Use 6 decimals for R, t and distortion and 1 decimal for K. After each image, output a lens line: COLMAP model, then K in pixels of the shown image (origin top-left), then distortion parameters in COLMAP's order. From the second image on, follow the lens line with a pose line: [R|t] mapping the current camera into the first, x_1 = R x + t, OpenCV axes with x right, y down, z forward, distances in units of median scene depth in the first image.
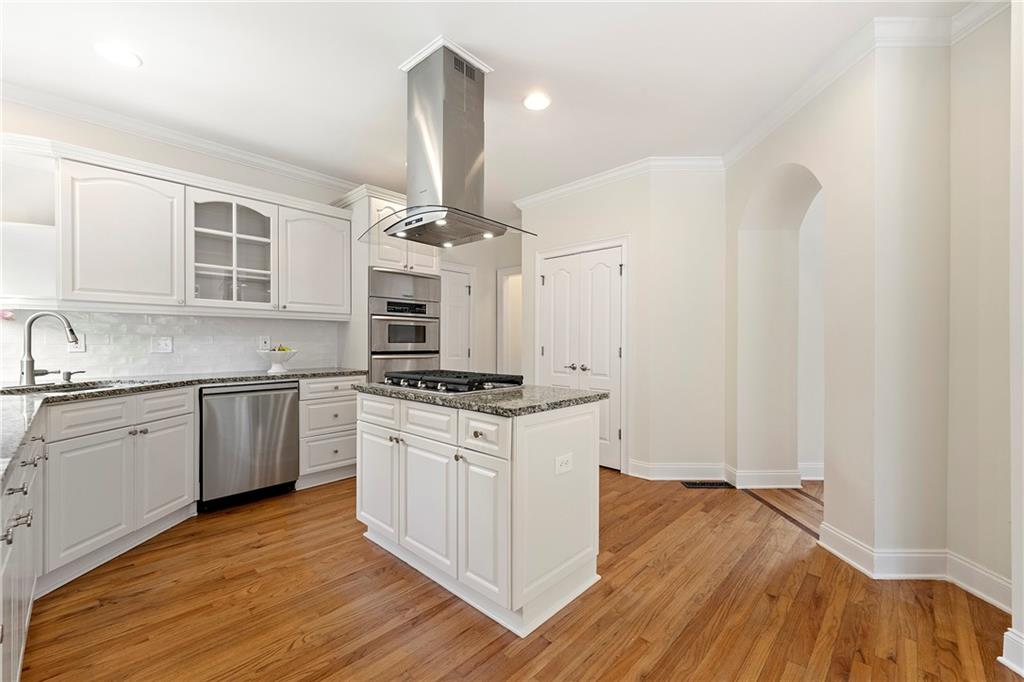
lens RADIAL K [[414.0, 0, 512.6], [0, 414.0, 340.3], [0, 0, 1]] dist [0.001153, -0.000001]
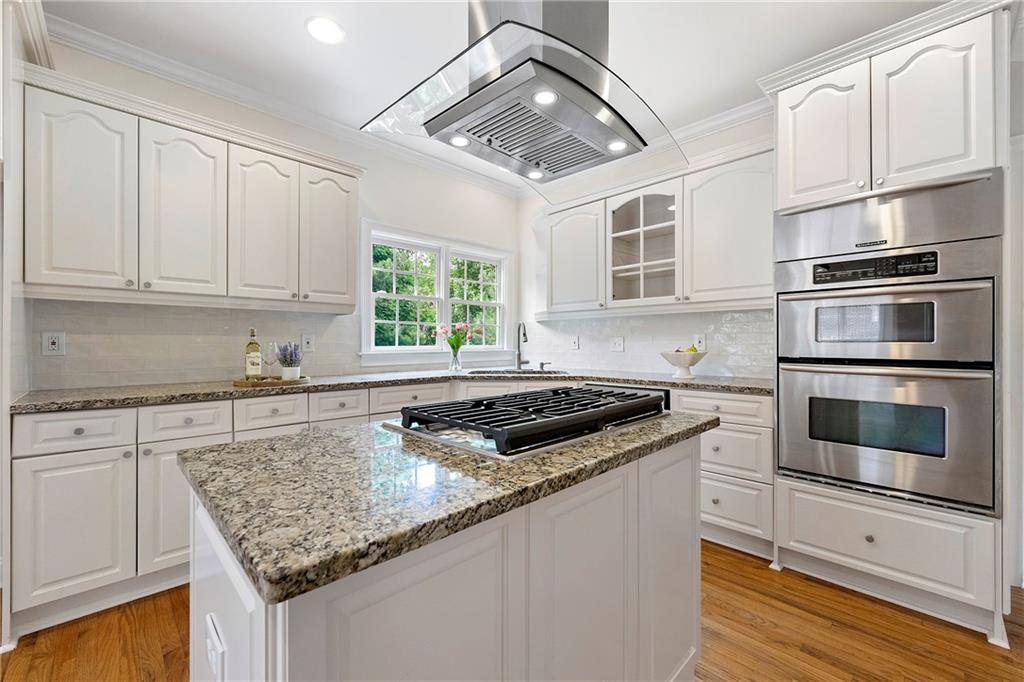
lens RADIAL K [[414.0, 0, 512.6], [0, 414.0, 340.3], [0, 0, 1]] dist [0.001153, -0.000001]
pose [[-0.020481, -0.006773, -0.999767, 0.283963], [0.005097, 0.999963, -0.006878, 0.006027], [0.999777, -0.005236, -0.020445, 0.720462]]
